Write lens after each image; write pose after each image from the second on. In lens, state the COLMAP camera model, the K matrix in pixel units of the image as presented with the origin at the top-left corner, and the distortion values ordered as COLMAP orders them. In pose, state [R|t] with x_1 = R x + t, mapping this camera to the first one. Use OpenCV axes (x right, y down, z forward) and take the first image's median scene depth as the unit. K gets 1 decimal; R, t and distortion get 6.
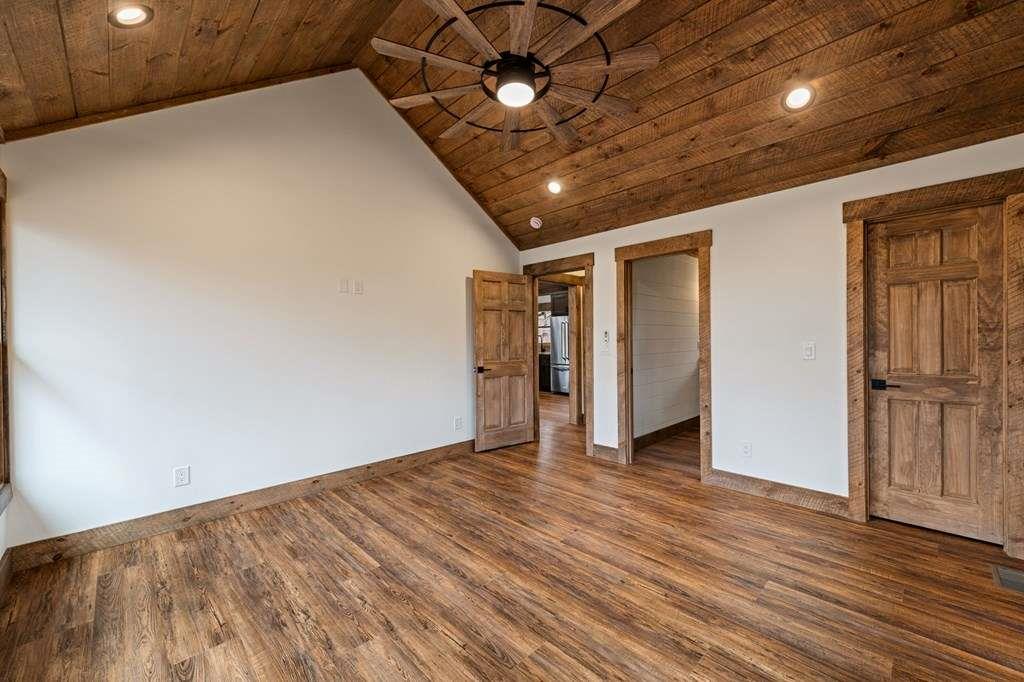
lens RADIAL K [[401.5, 0, 512.6], [0, 401.5, 339.0], [0, 0, 1]] dist [0.006469, -0.000717]
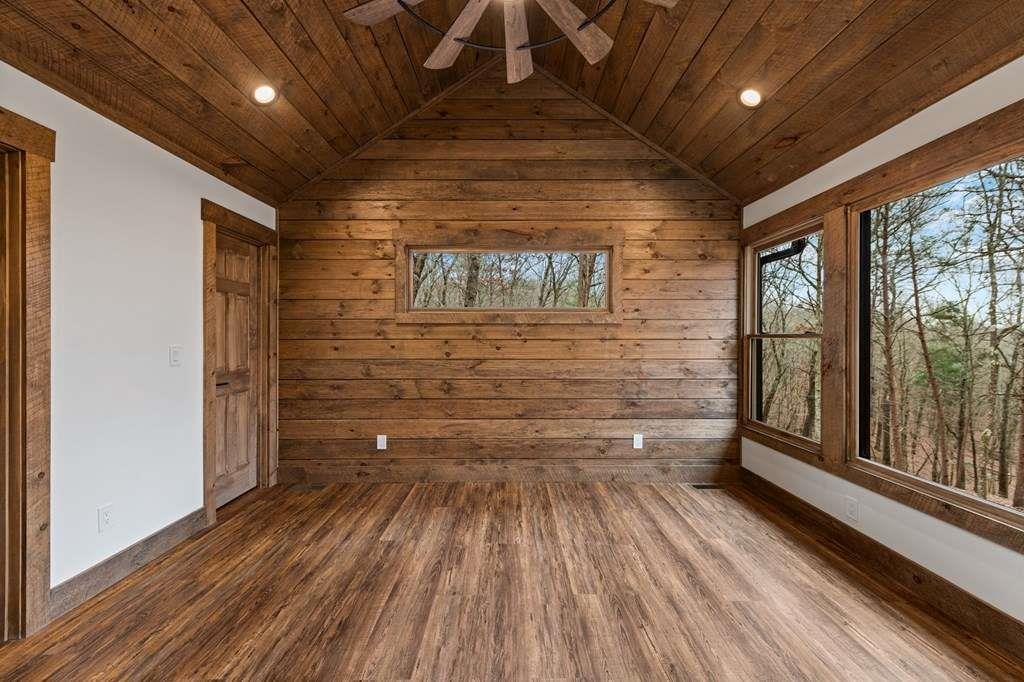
lens RADIAL K [[401.5, 0, 512.6], [0, 401.5, 339.0], [0, 0, 1]] dist [0.006469, -0.000717]
pose [[-0.720621, 0.009983, 0.693258, -0.476767], [0.006724, 0.999950, -0.007410, 0.008977], [-0.693297, -0.000678, -0.720652, 1.540945]]
